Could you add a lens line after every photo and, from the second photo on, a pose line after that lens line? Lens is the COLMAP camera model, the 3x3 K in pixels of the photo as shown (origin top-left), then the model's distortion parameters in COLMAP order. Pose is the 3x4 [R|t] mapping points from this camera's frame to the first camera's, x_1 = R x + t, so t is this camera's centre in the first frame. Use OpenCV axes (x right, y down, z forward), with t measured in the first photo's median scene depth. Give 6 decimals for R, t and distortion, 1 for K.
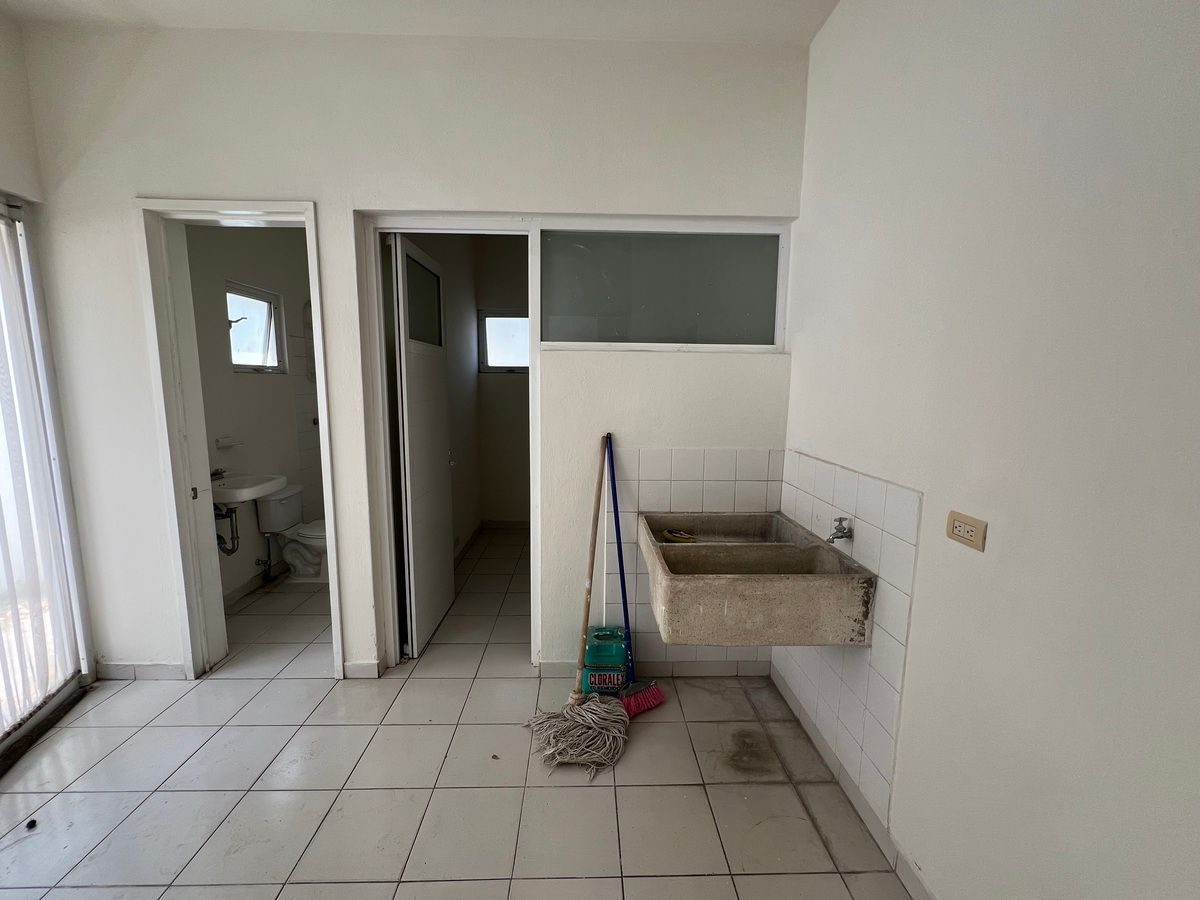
lens RADIAL K [[480.0, 0, 600.0], [0, 480.0, 450.0], [0, 0, 1]] dist [0.000560, 0.000448]
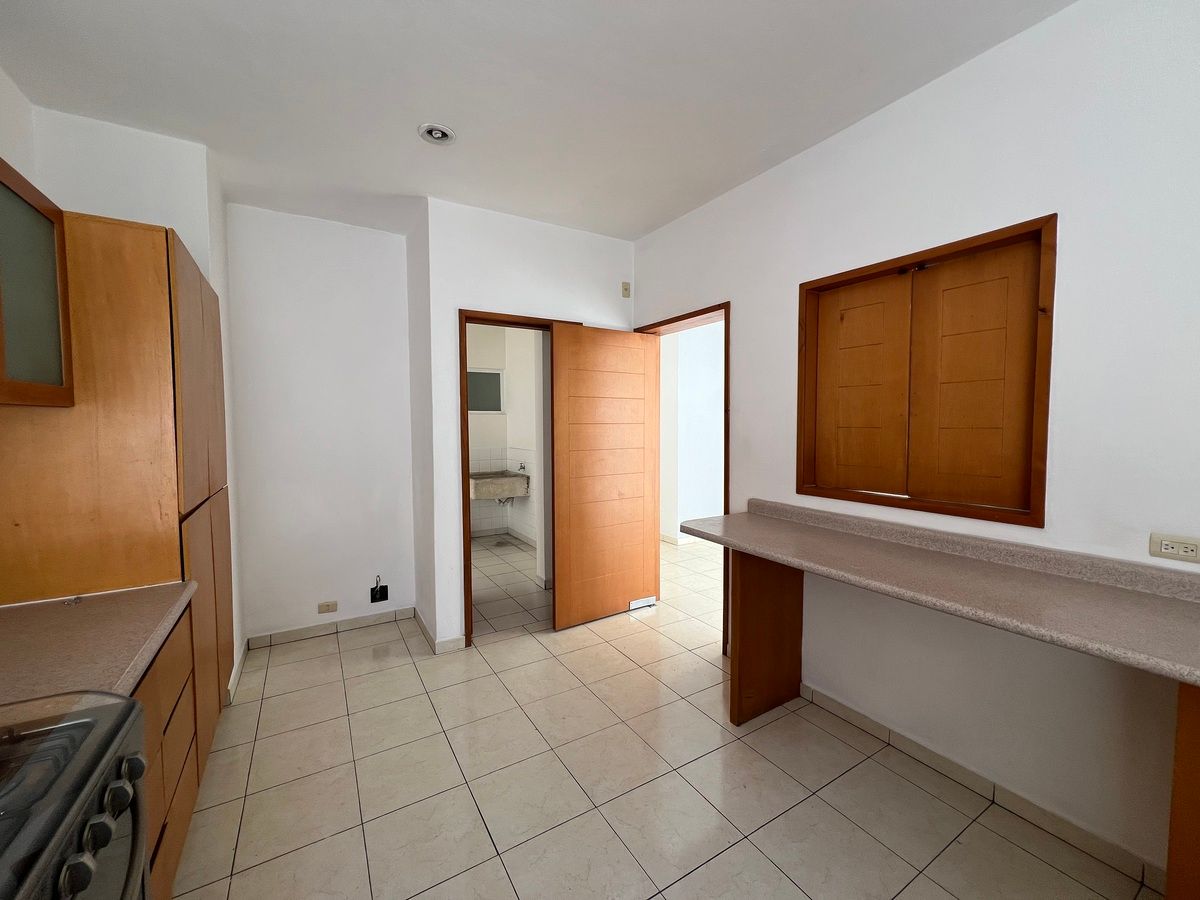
lens RADIAL K [[480.0, 0, 600.0], [0, 480.0, 450.0], [0, 0, 1]] dist [0.000560, 0.000448]
pose [[0.868202, -0.036509, 0.494866, -0.717672], [0.075687, 0.995364, -0.059353, 0.295481], [-0.490405, 0.088985, 0.866940, -2.291768]]
